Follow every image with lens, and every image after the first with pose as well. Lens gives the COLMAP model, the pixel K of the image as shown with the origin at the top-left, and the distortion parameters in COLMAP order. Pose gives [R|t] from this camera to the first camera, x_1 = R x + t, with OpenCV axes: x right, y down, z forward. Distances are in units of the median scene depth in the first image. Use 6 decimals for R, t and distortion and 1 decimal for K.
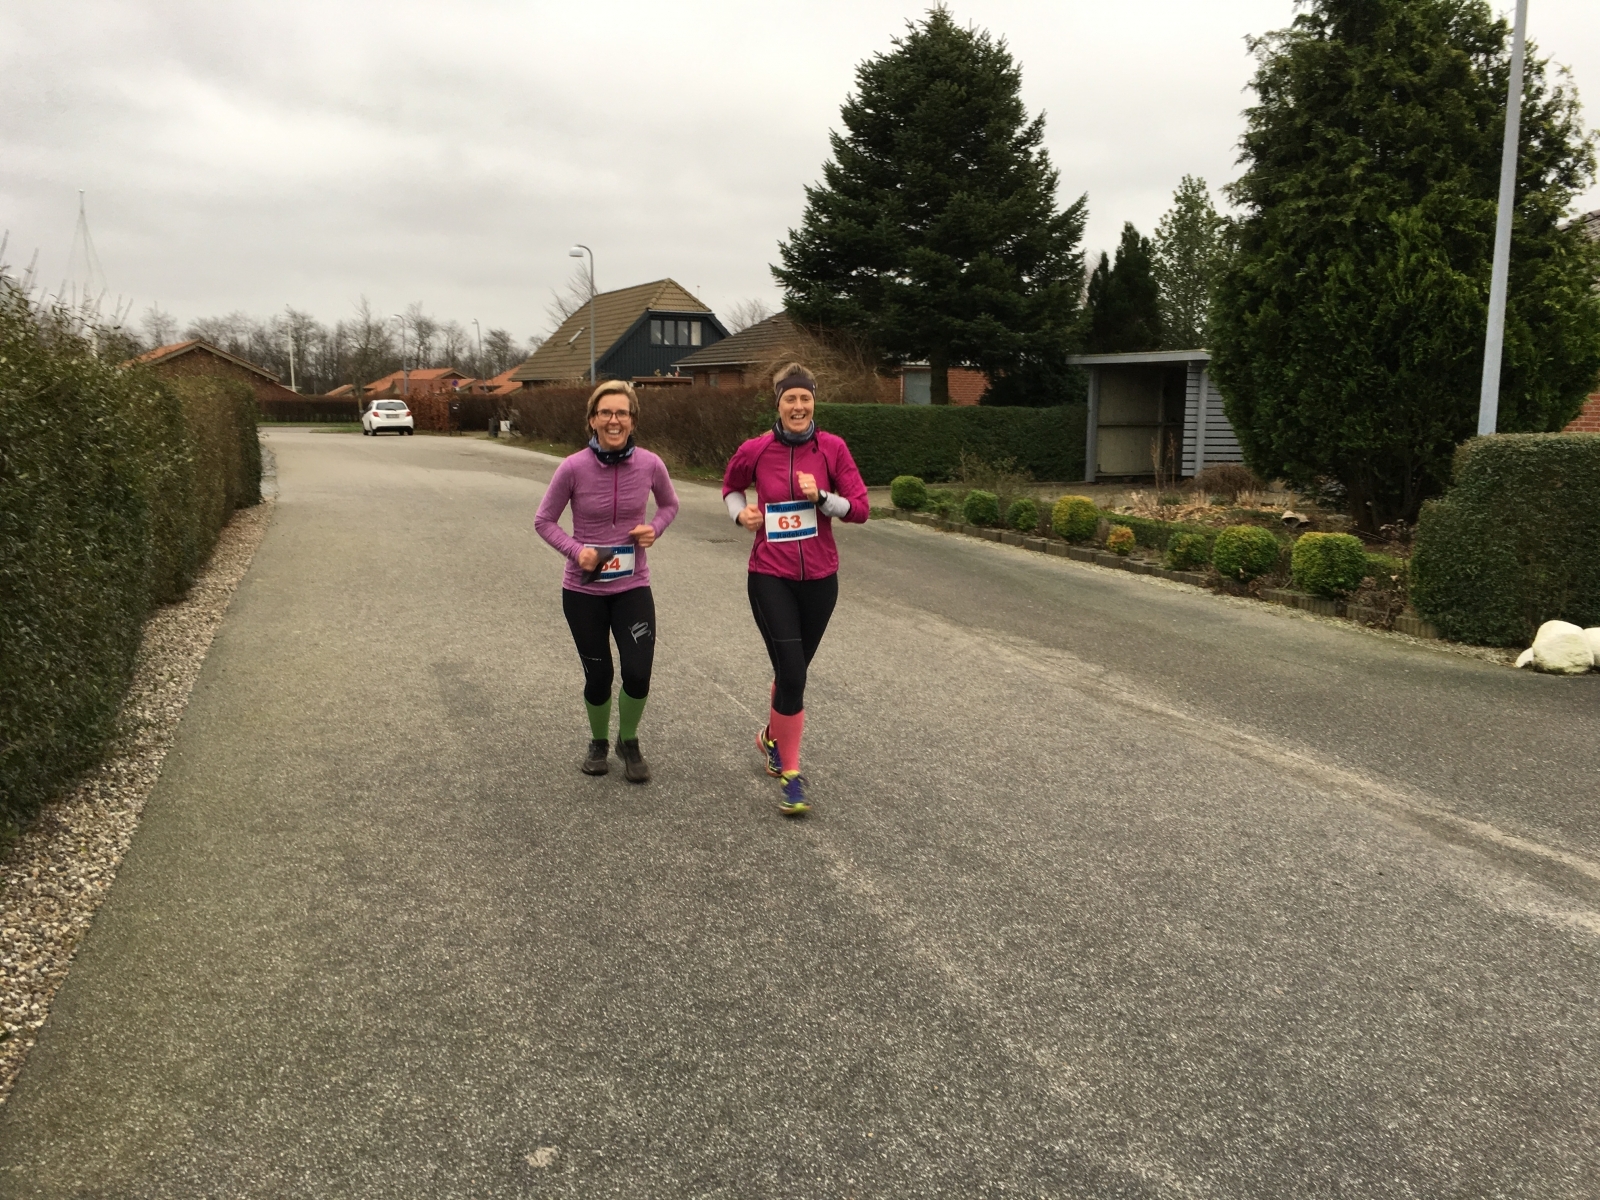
lens RADIAL K [[1337.6, 0, 790.2], [0, 1337.6, 590.7], [0, 0, 1]] dist [0.074609, -0.089569]
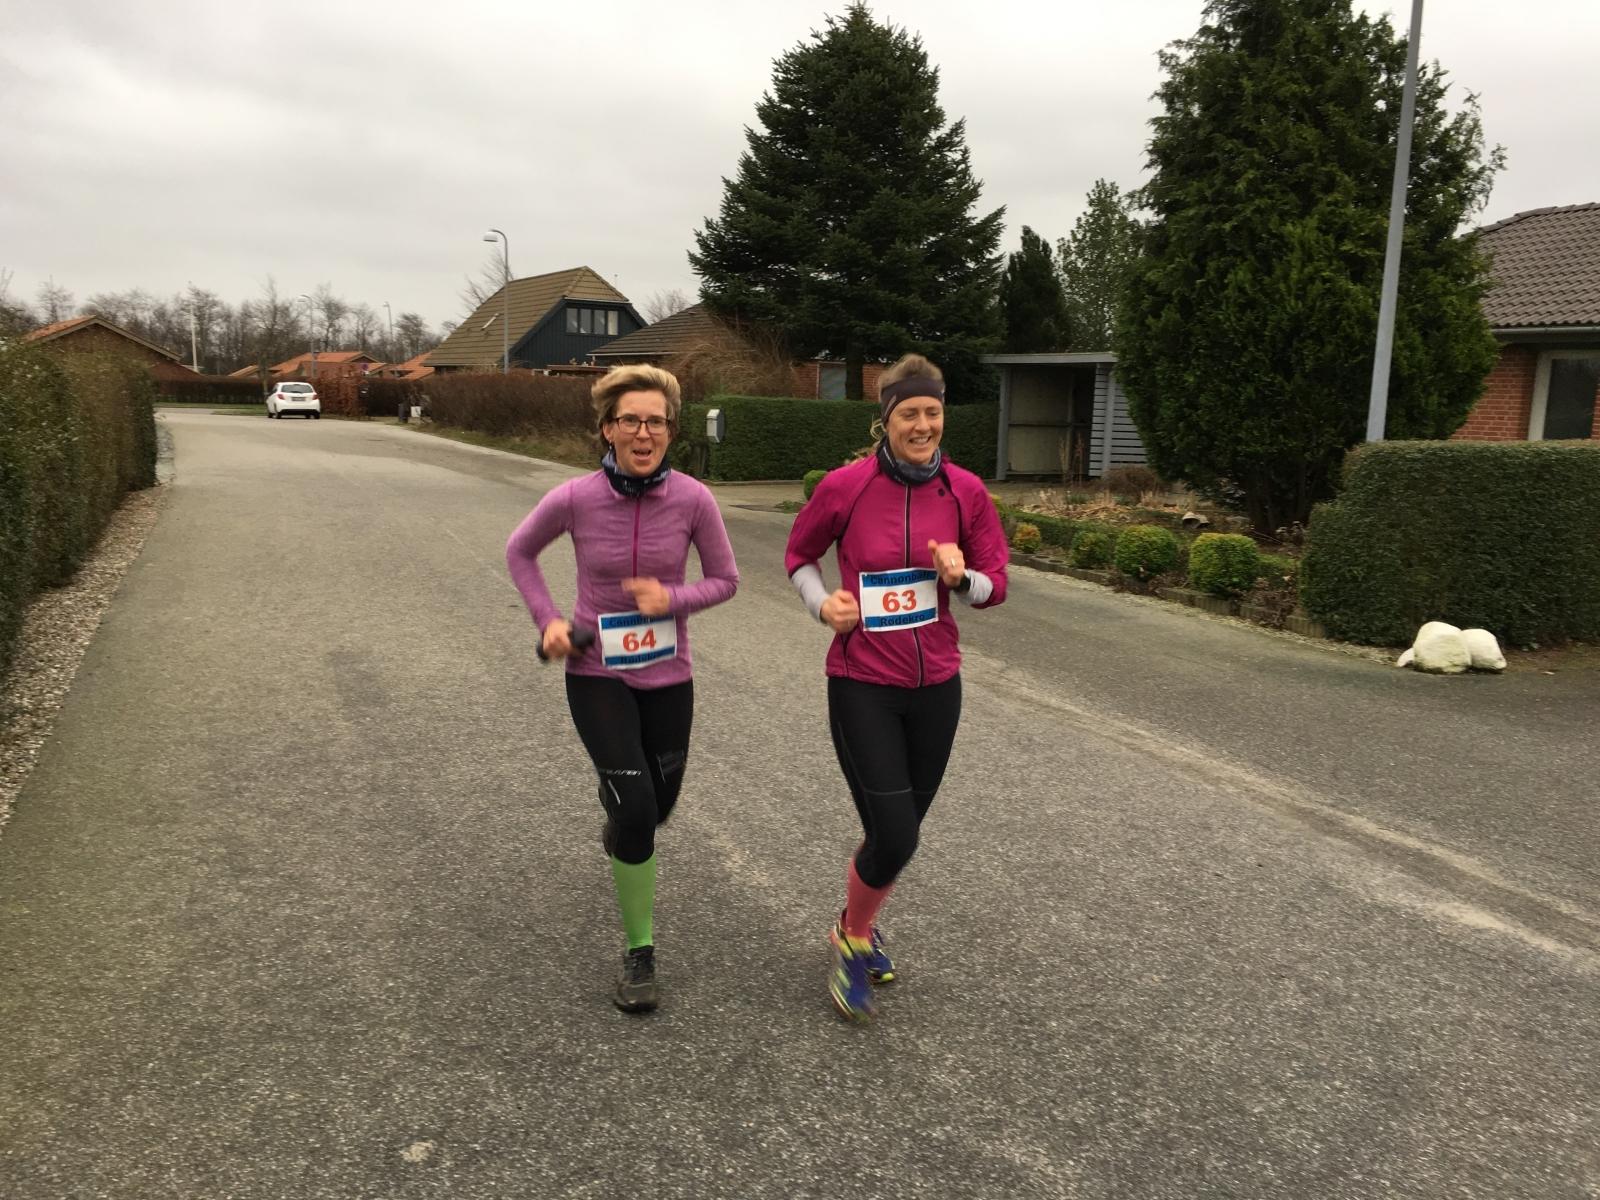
lens RADIAL K [[1337.6, 0, 790.2], [0, 1337.6, 590.7], [0, 0, 1]] dist [0.074609, -0.089569]
pose [[0.997954, 0.013199, 0.062559, 0.004243], [-0.013510, 0.999898, 0.004559, 0.000127], [-0.062492, -0.005395, 0.998031, -0.000505]]
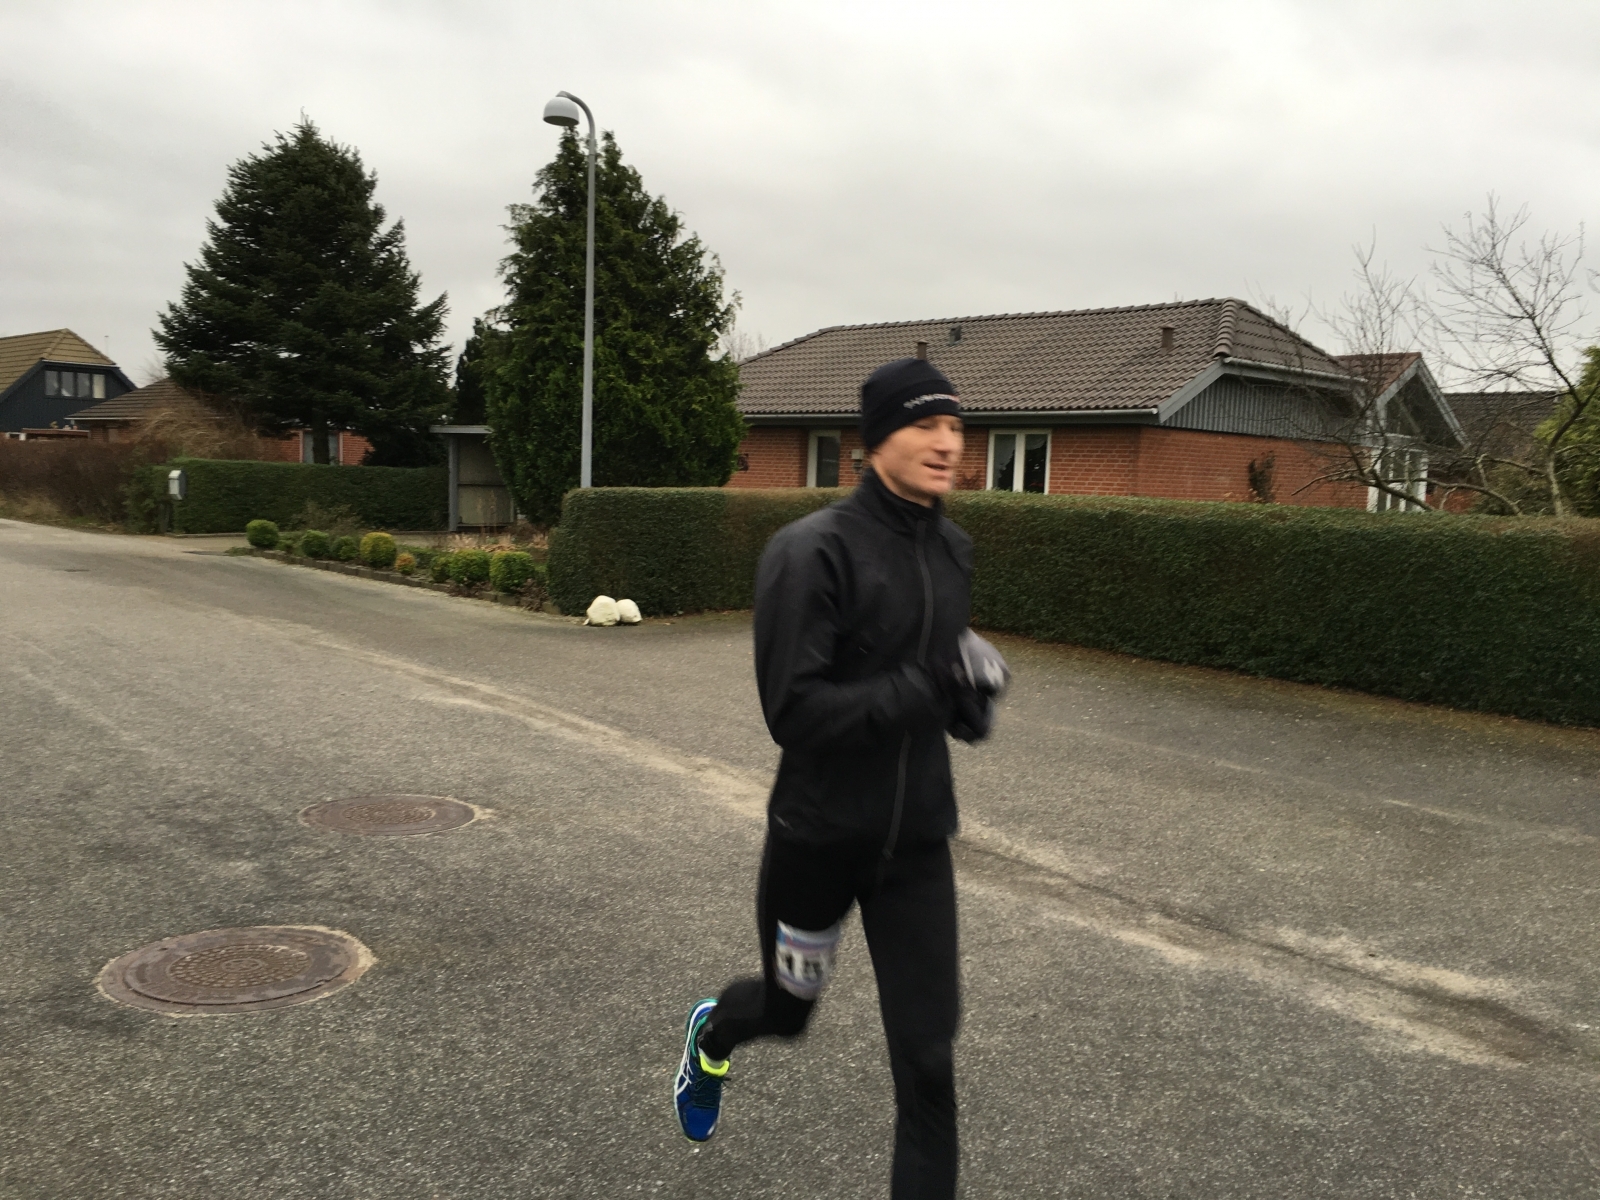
lens RADIAL K [[1346.5, 0, 801.5], [0, 1346.5, 604.3], [0, 0, 1]] dist [0.072389, -0.091604]
pose [[0.925455, -0.016972, 0.378477, 0.090864], [0.031508, 0.998983, -0.032244, 0.055965], [-0.377545, 0.041765, 0.925049, -0.390349]]
